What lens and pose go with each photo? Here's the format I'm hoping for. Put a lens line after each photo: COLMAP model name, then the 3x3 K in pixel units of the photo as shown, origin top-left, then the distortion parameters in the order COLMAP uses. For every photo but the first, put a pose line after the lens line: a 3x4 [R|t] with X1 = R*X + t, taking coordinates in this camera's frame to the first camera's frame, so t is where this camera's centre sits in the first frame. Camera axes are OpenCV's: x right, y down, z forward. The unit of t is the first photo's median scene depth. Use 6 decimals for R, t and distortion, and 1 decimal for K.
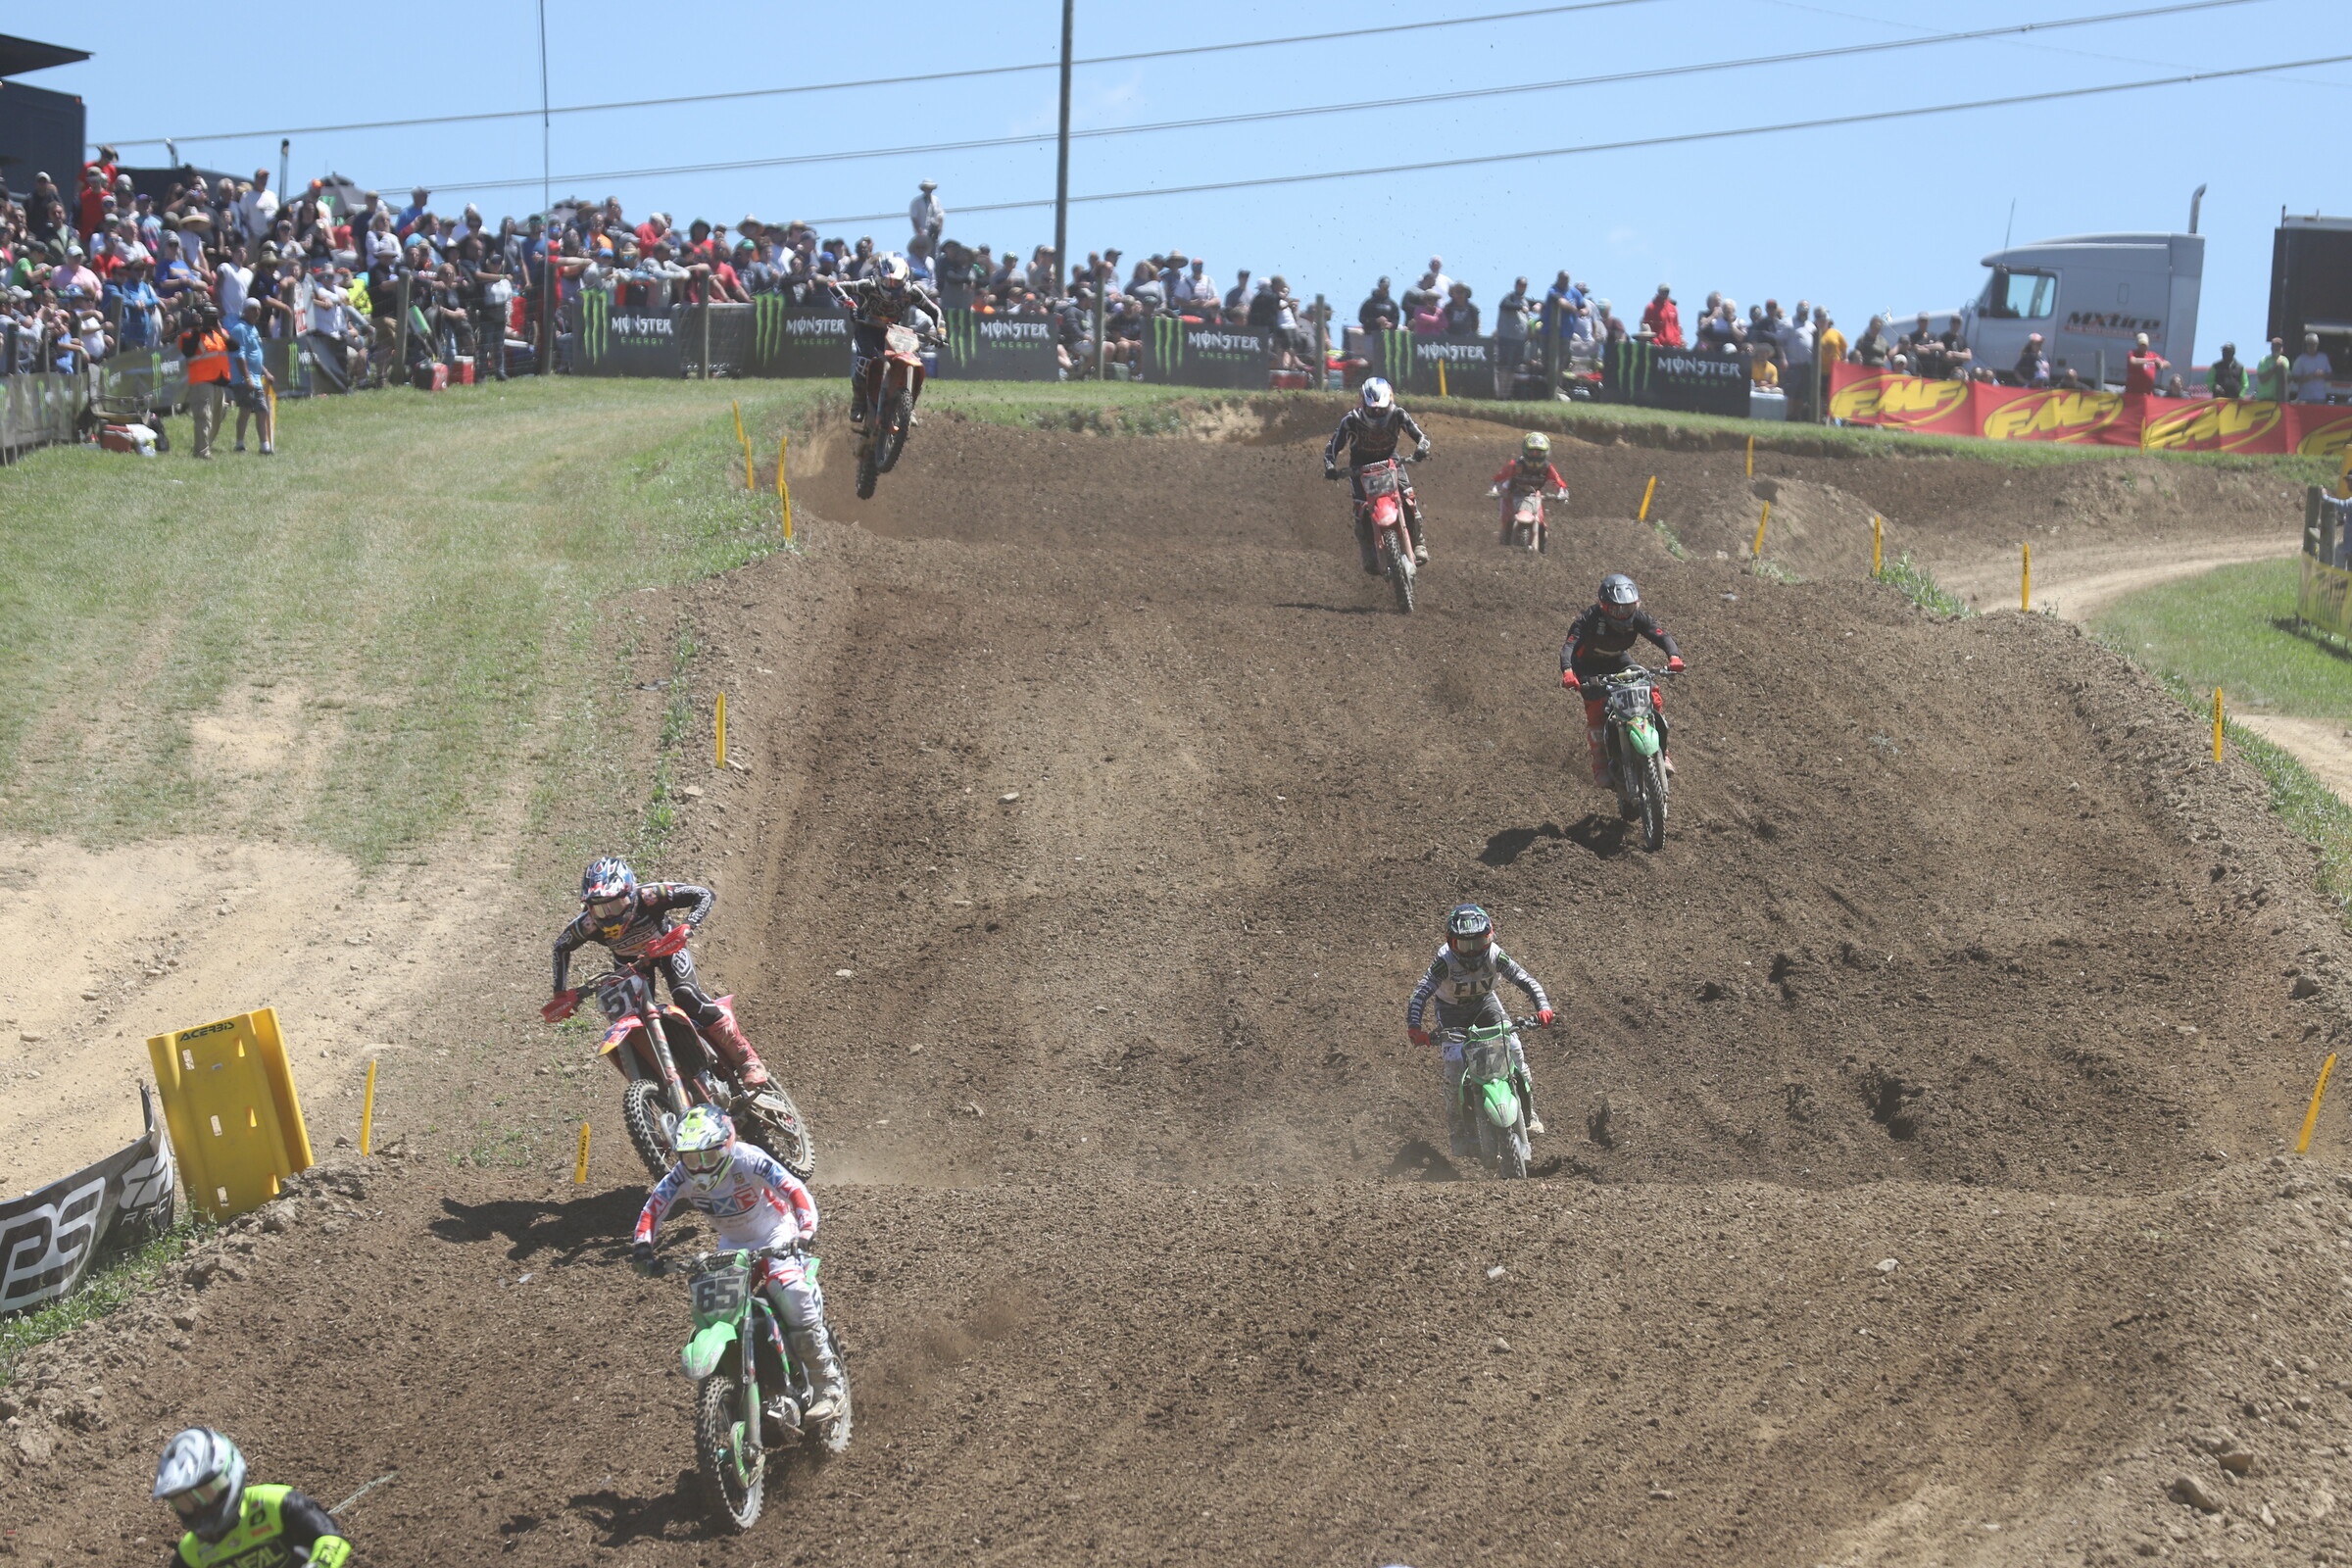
lens RADIAL K [[13434.6, 0, 1179.2], [0, 13434.6, 790.3], [0, 0, 1]] dist [1.665530, 0.000000]
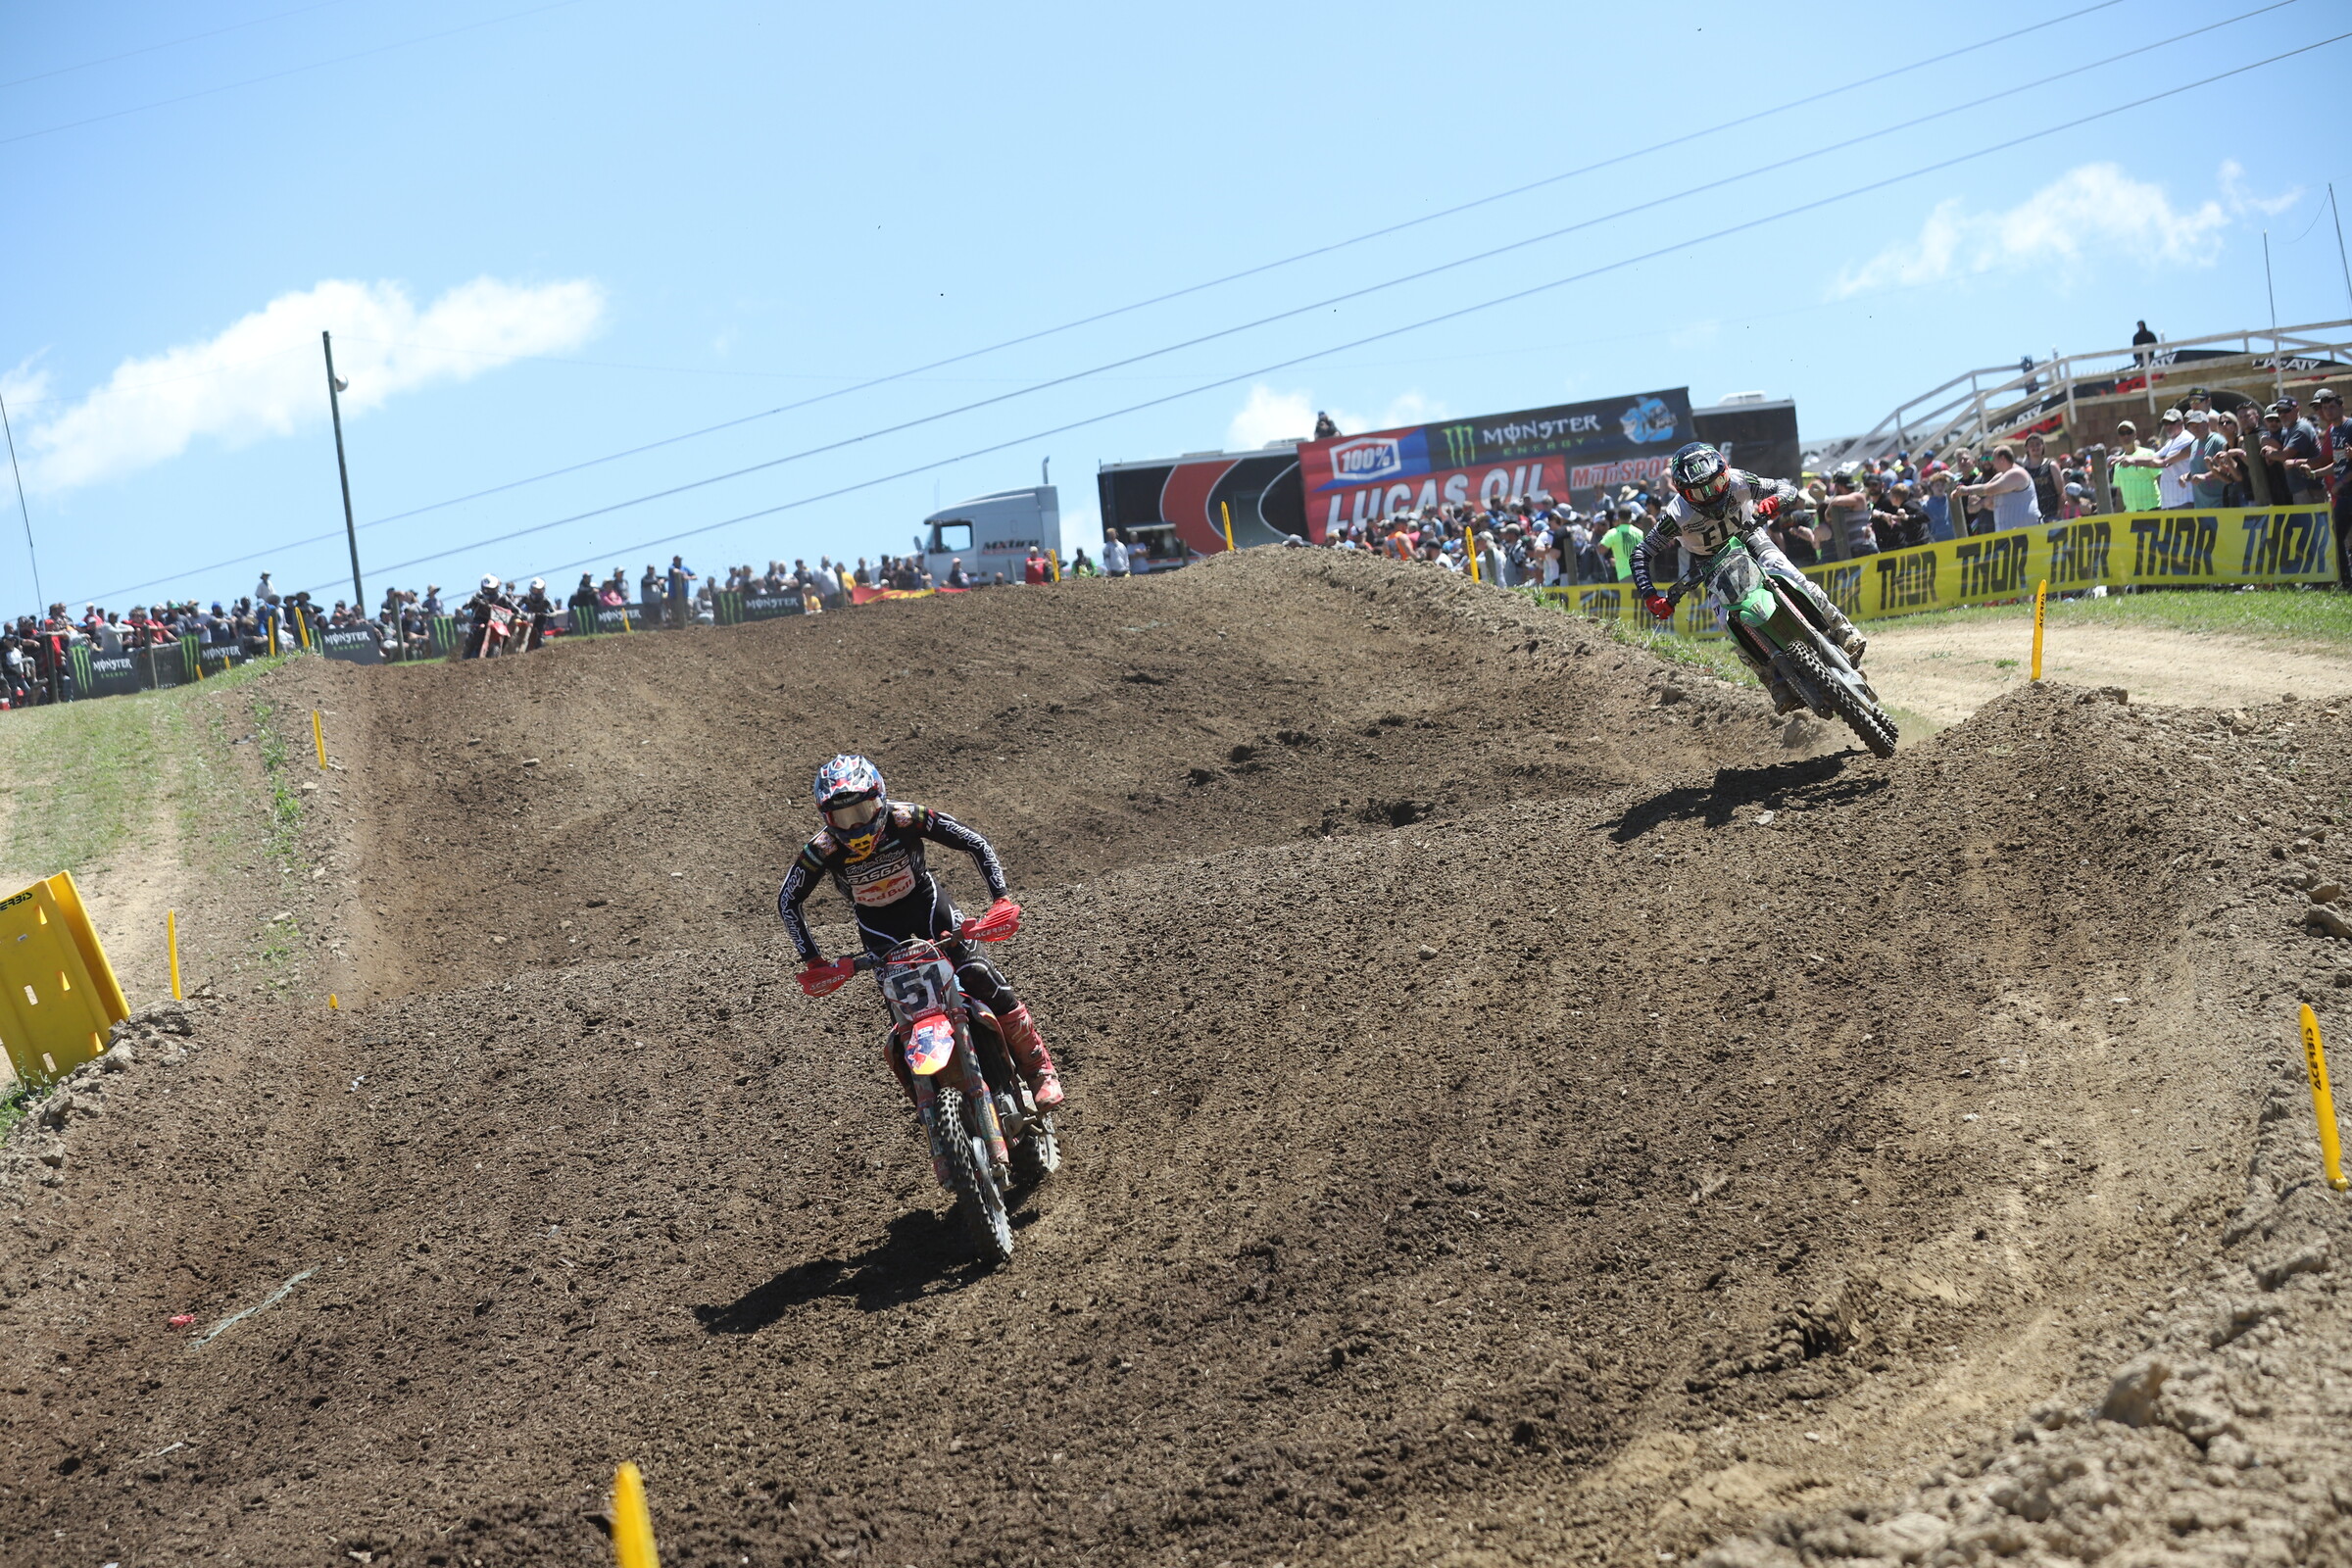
lens RADIAL K [[6934.0, 0, 1181.5], [0, 6934.0, 784.3], [0, 0, 1]] dist [-0.080722, 0.000000]
pose [[0.979205, -0.160233, 0.124427, -0.048439], [0.163795, 0.986314, -0.018876, 0.033069], [-0.119700, 0.038865, 0.992049, 0.472001]]
